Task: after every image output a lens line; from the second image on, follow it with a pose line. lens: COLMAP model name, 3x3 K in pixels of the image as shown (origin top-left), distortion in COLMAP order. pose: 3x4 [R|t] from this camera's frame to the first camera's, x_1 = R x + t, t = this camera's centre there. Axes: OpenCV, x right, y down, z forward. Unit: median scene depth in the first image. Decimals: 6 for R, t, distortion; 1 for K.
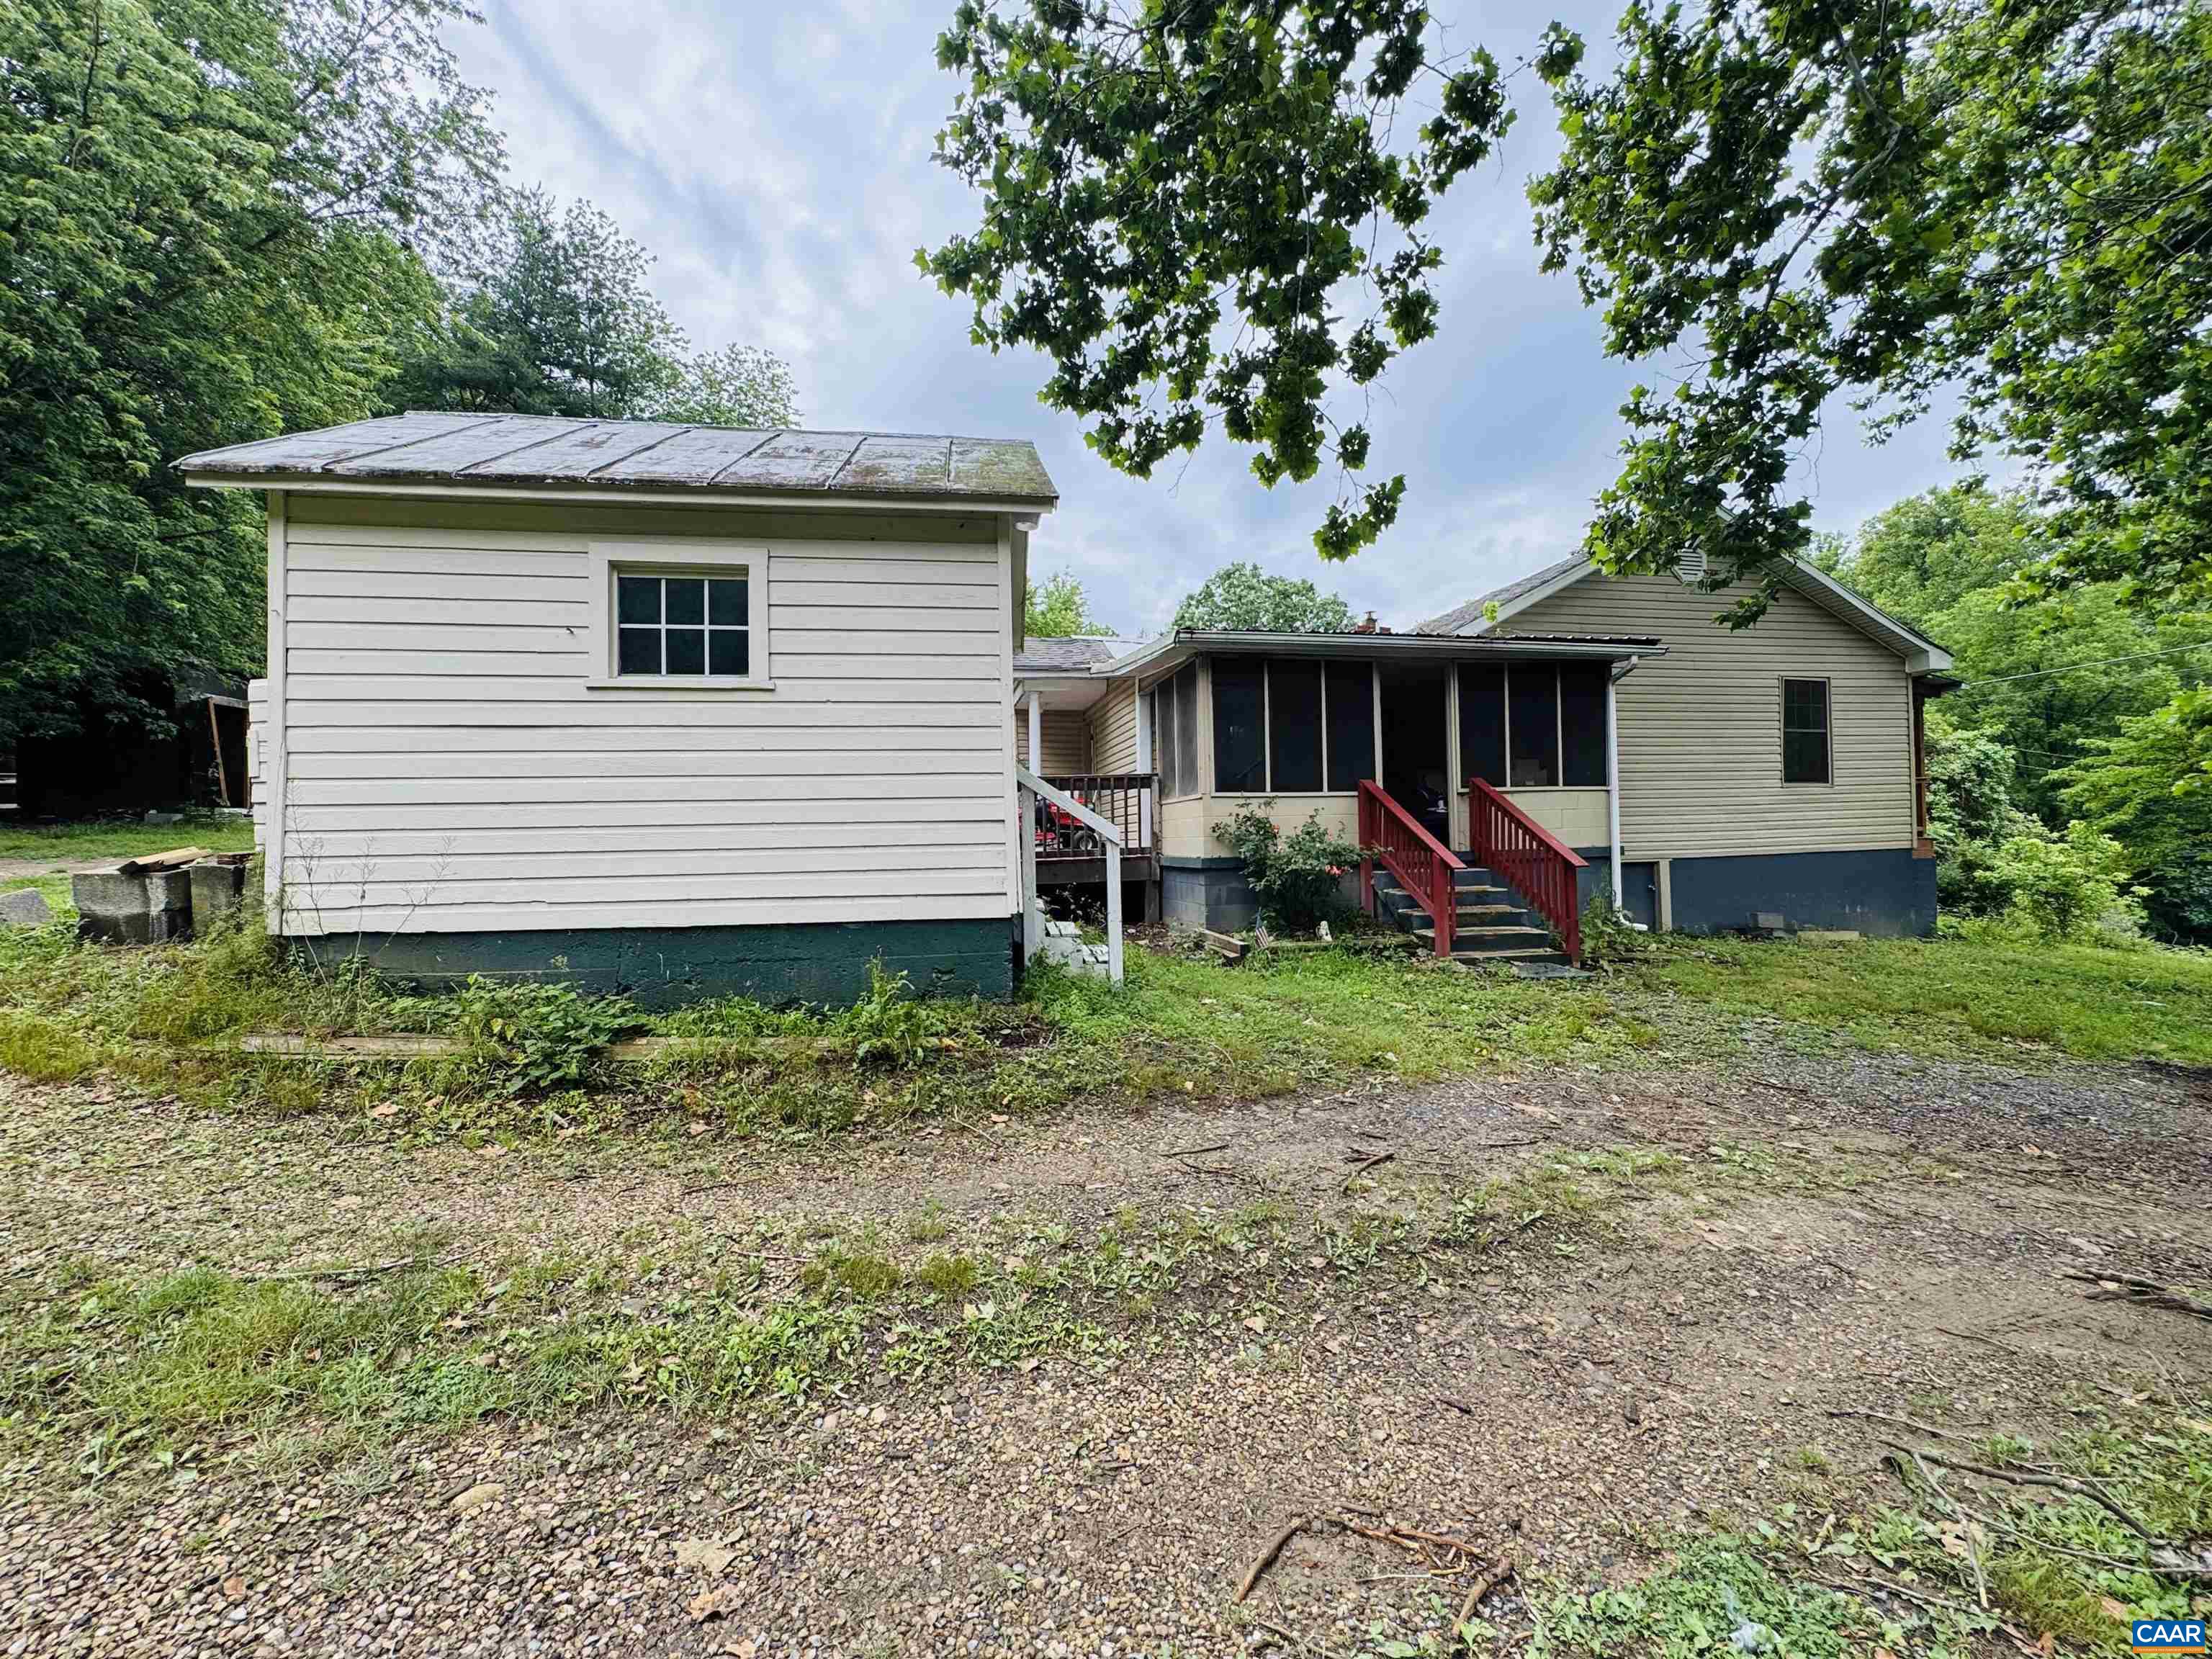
lens RADIAL K [[905.0, 0, 1122.8], [0, 905.0, 826.2], [0, 0, 1]] dist [-0.007653, 0.001224]
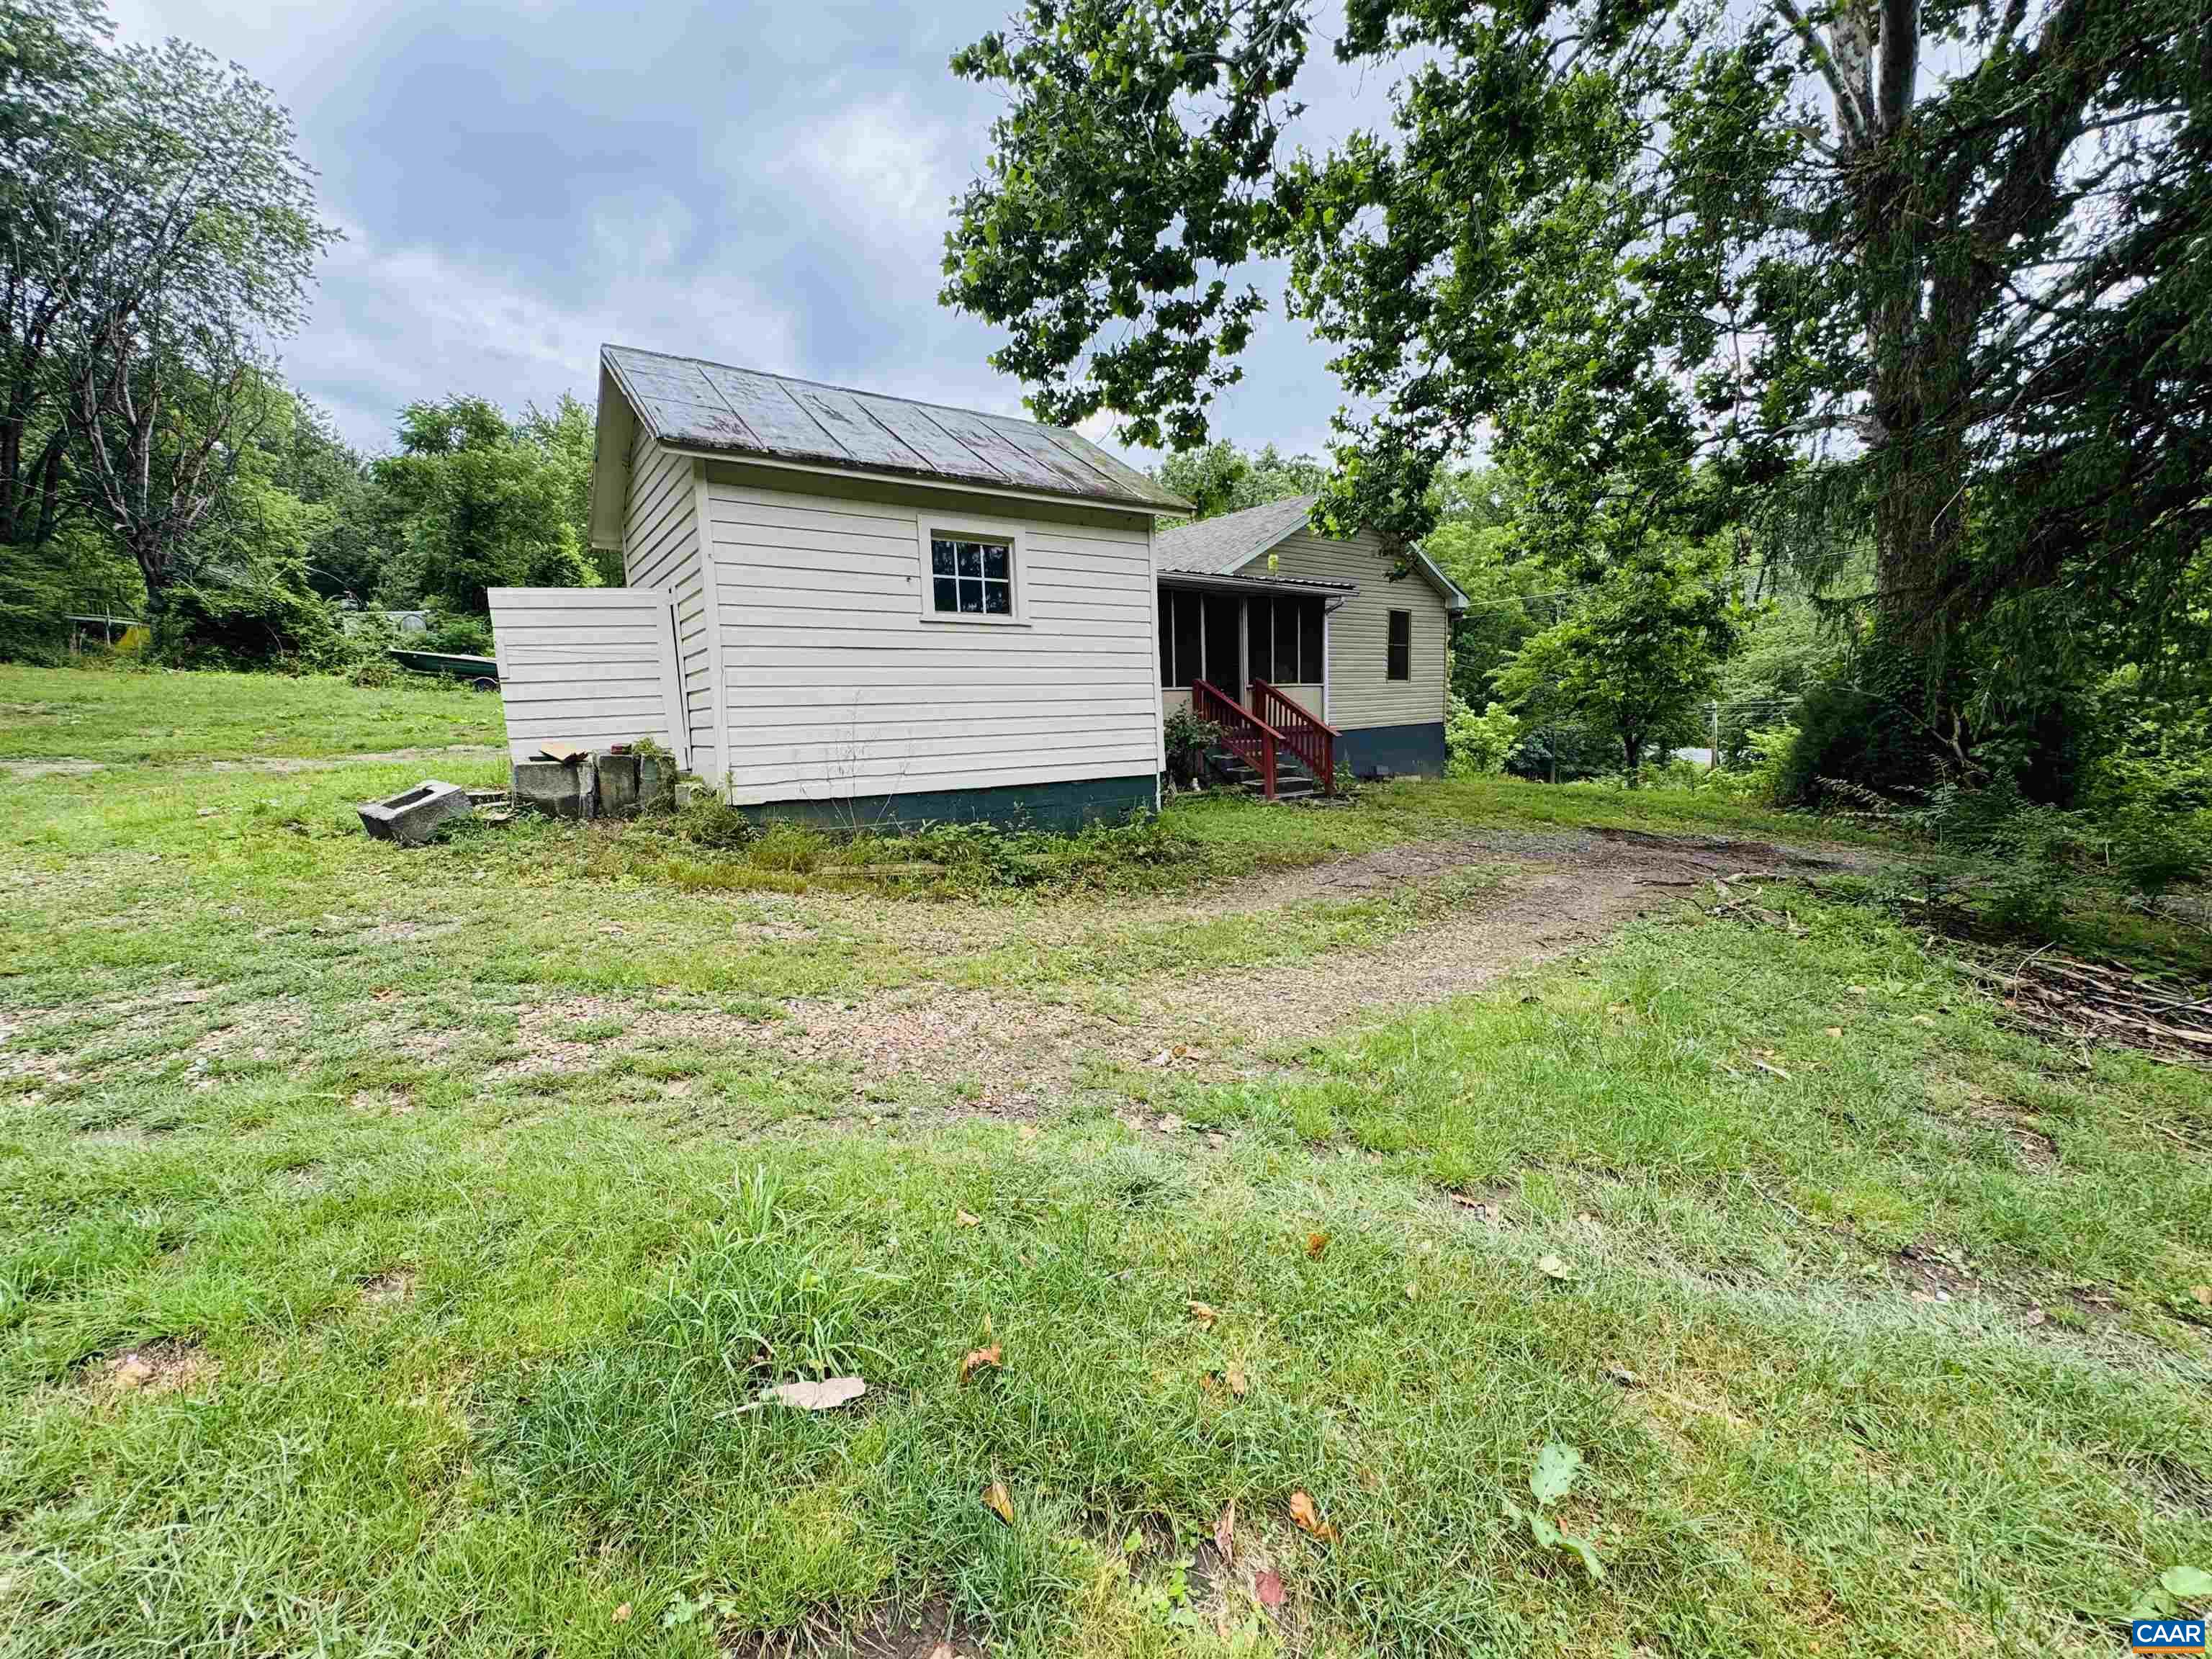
lens RADIAL K [[905.0, 0, 1107.6], [0, 905.0, 841.5], [0, 0, 1]] dist [-0.007653, 0.001224]
pose [[0.890659, -0.072689, 0.448824, -0.528415], [0.005641, 0.988828, 0.148952, -0.011204], [-0.454637, -0.130133, 0.881119, -0.228482]]
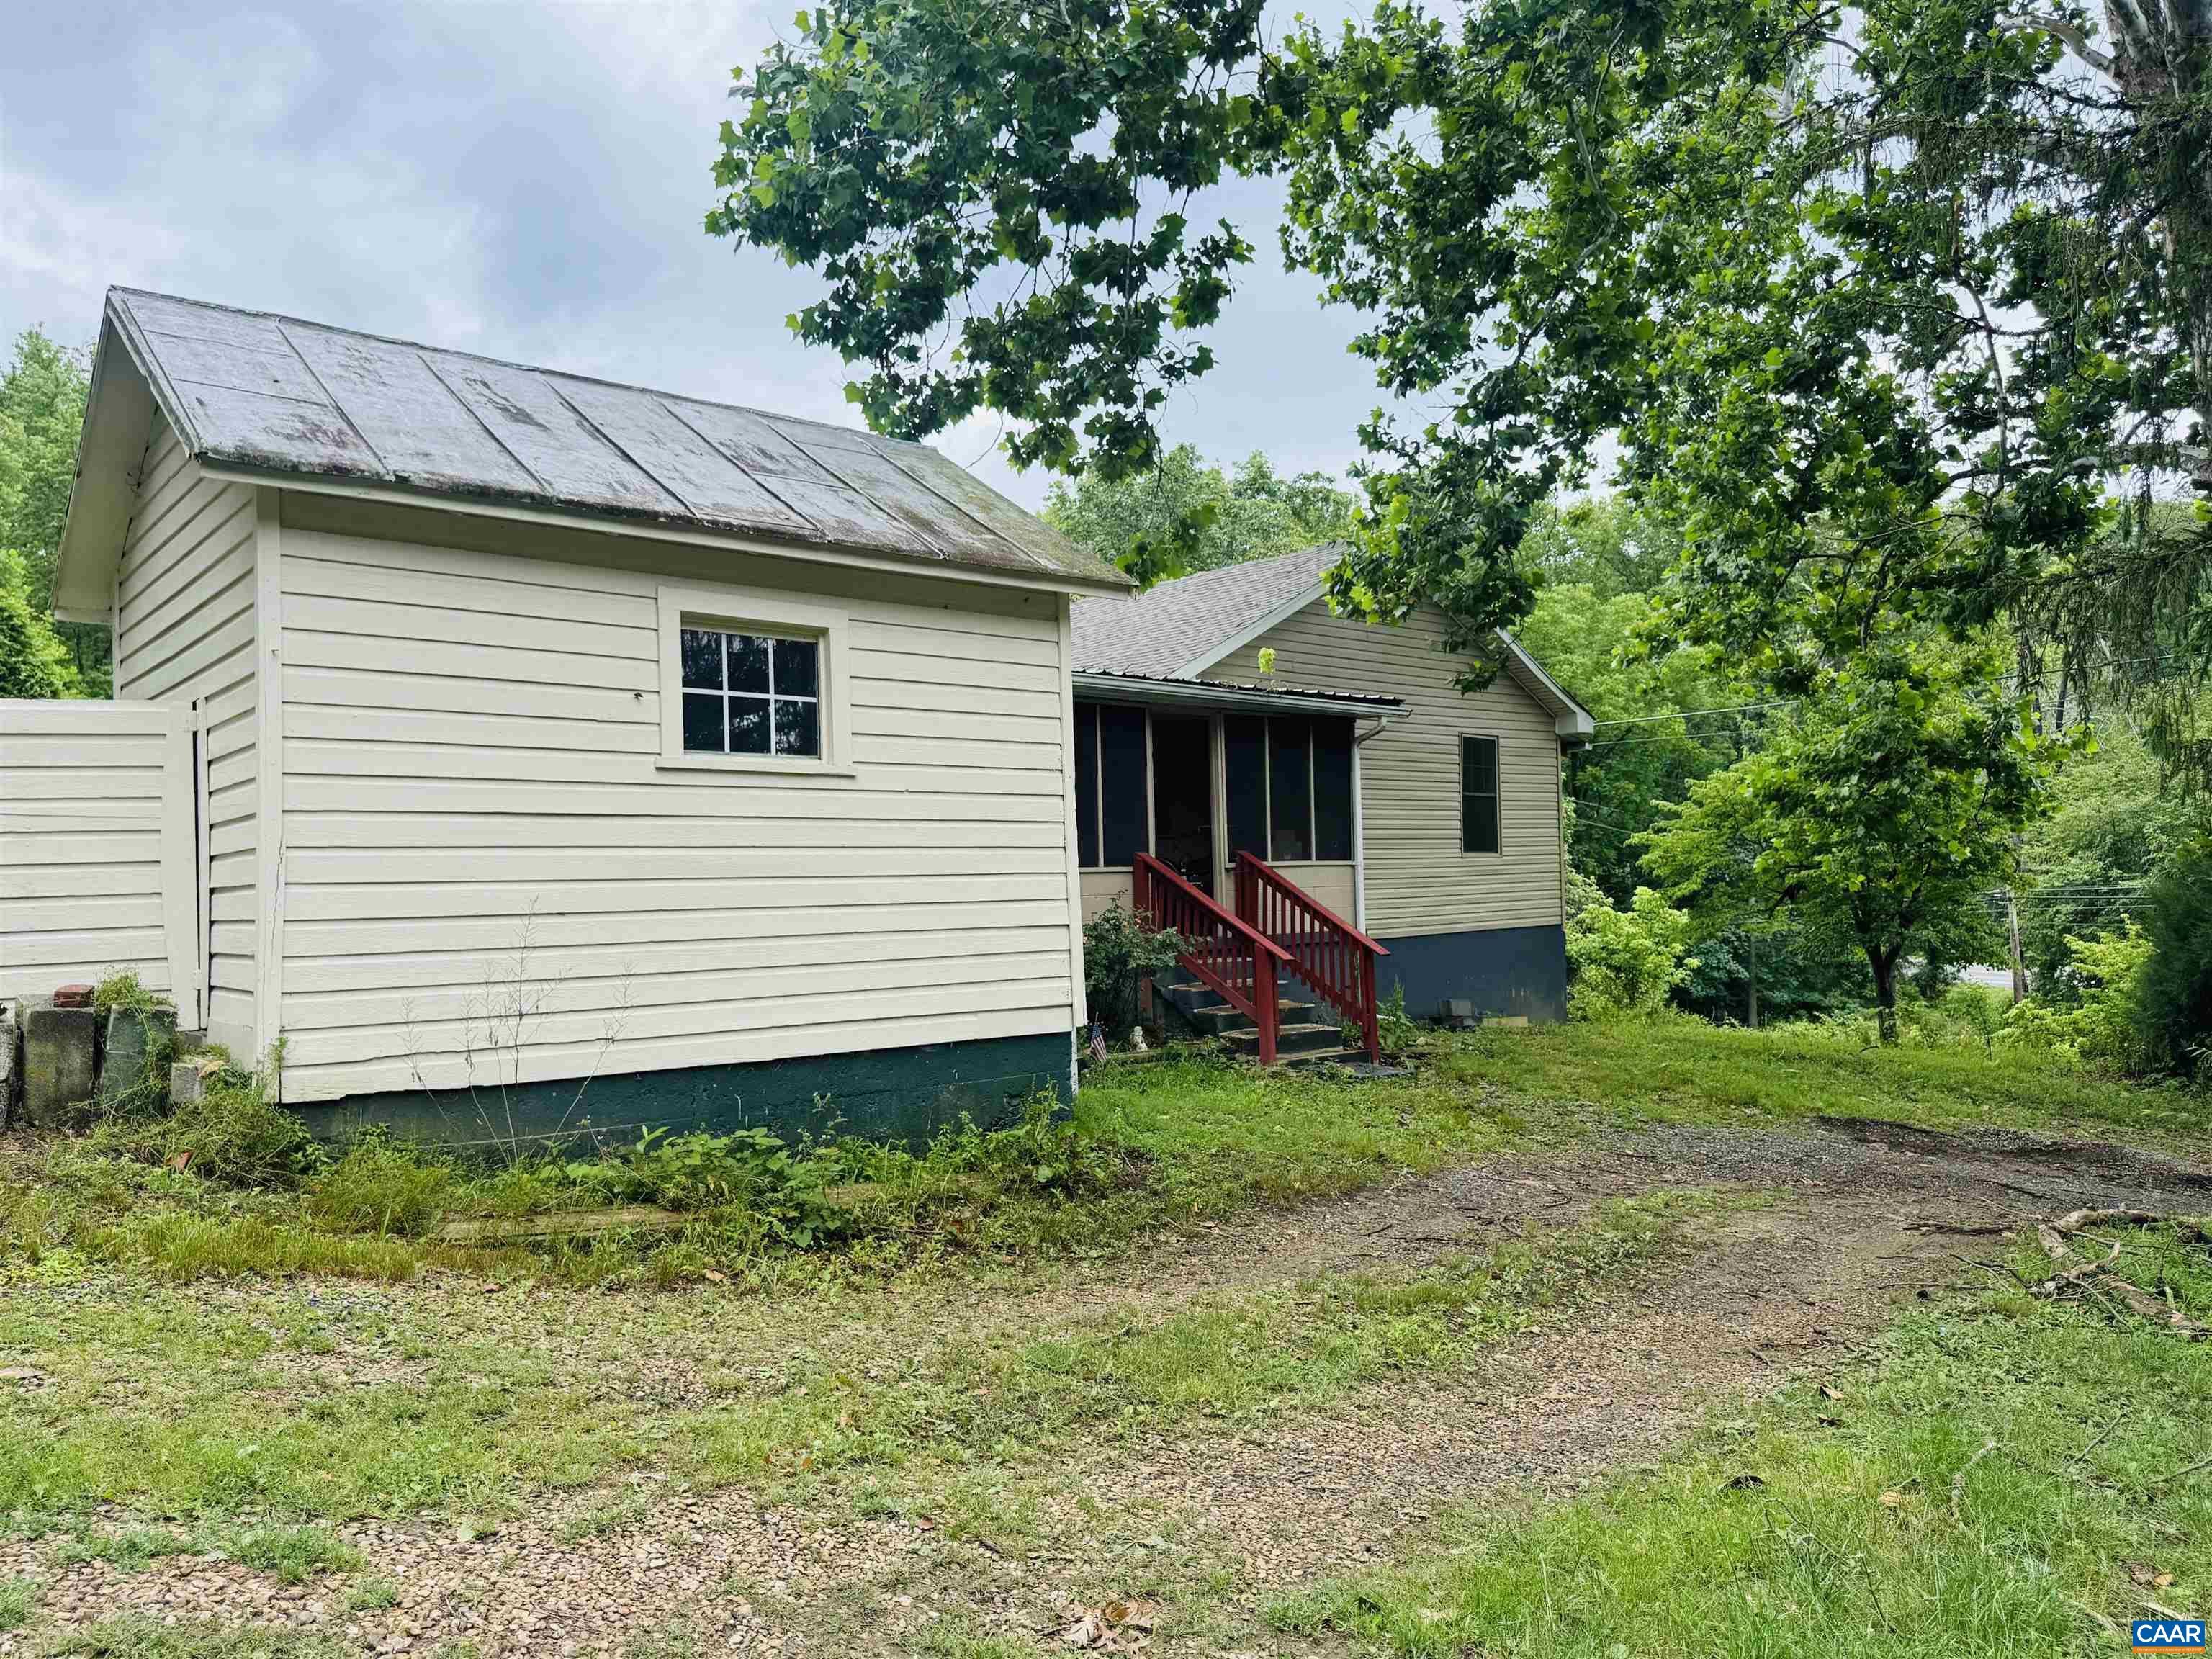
lens RADIAL K [[1607.0, 0, 1108.0], [0, 1607.0, 853.6], [0, 0, 1]] dist [0.024938, -0.034924]
pose [[0.852472, 0.011287, 0.522651, -0.529401], [-0.004865, 0.999895, -0.013657, -0.031783], [-0.522750, 0.009099, 0.852437, -0.227304]]
